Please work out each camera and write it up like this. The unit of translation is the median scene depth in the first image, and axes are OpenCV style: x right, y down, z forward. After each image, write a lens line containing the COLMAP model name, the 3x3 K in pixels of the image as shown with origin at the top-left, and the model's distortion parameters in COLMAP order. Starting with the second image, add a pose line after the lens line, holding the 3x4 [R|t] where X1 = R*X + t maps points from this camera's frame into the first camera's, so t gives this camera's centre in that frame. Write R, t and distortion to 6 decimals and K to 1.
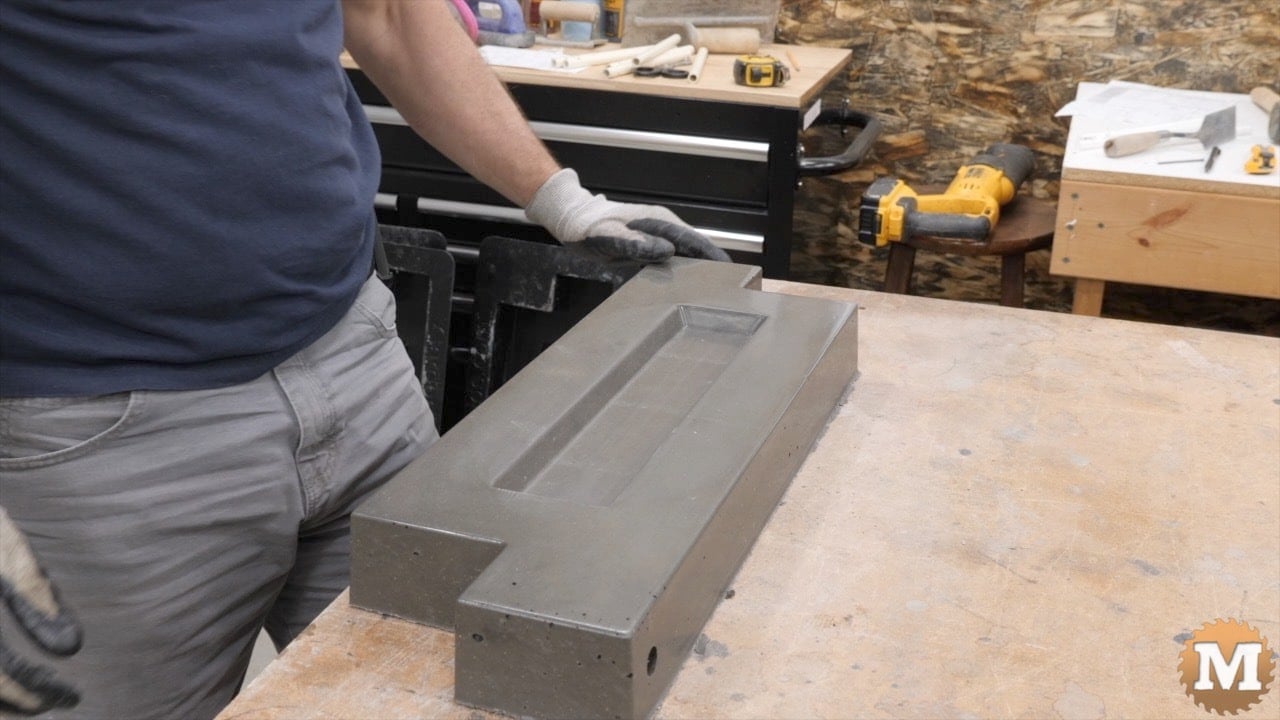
lens RADIAL K [[1438.5, 0, 638.9], [0, 1438.5, 357.4], [0, 0, 1]] dist [-0.007905, 0.000000]
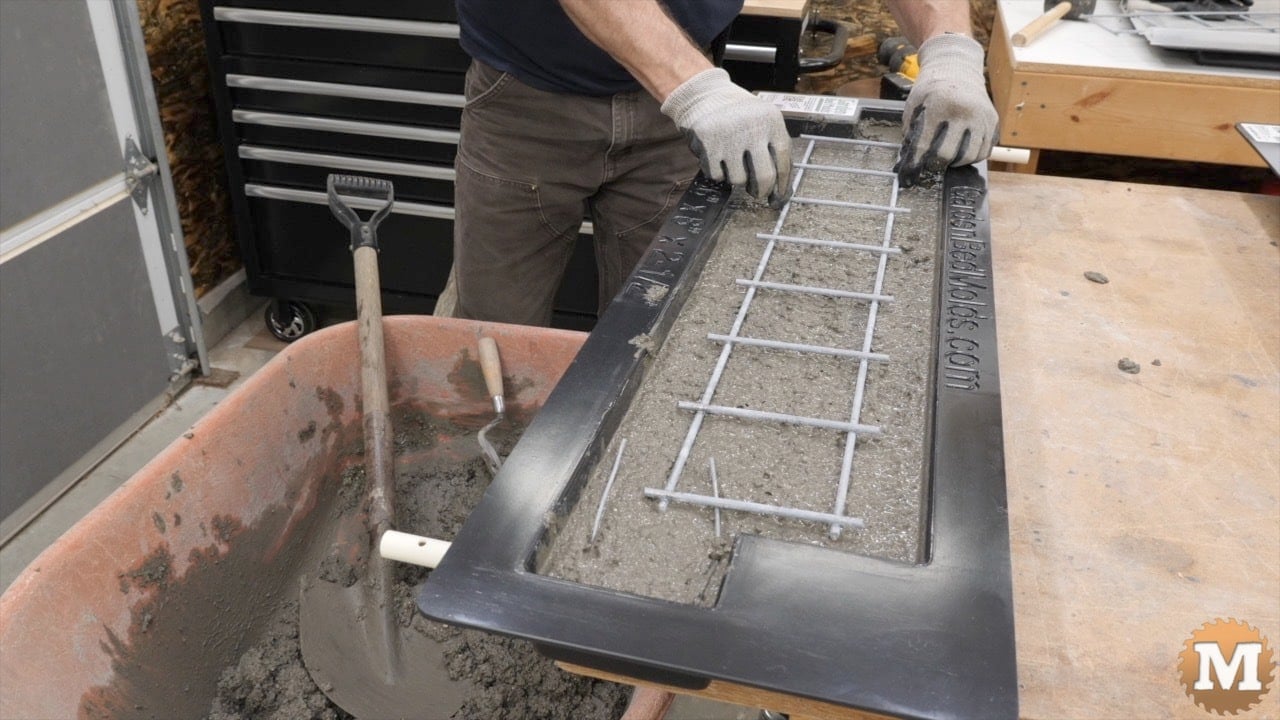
lens RADIAL K [[1056.3, 0, 639.9], [0, 1056.3, 354.1], [0, 0, 1]] dist [-0.005672, -0.003953]
pose [[0.996844, -0.043251, 0.066574, -0.095037], [0.033832, 0.990046, 0.136616, -0.009764], [-0.071820, -0.133932, 0.988385, 0.037909]]
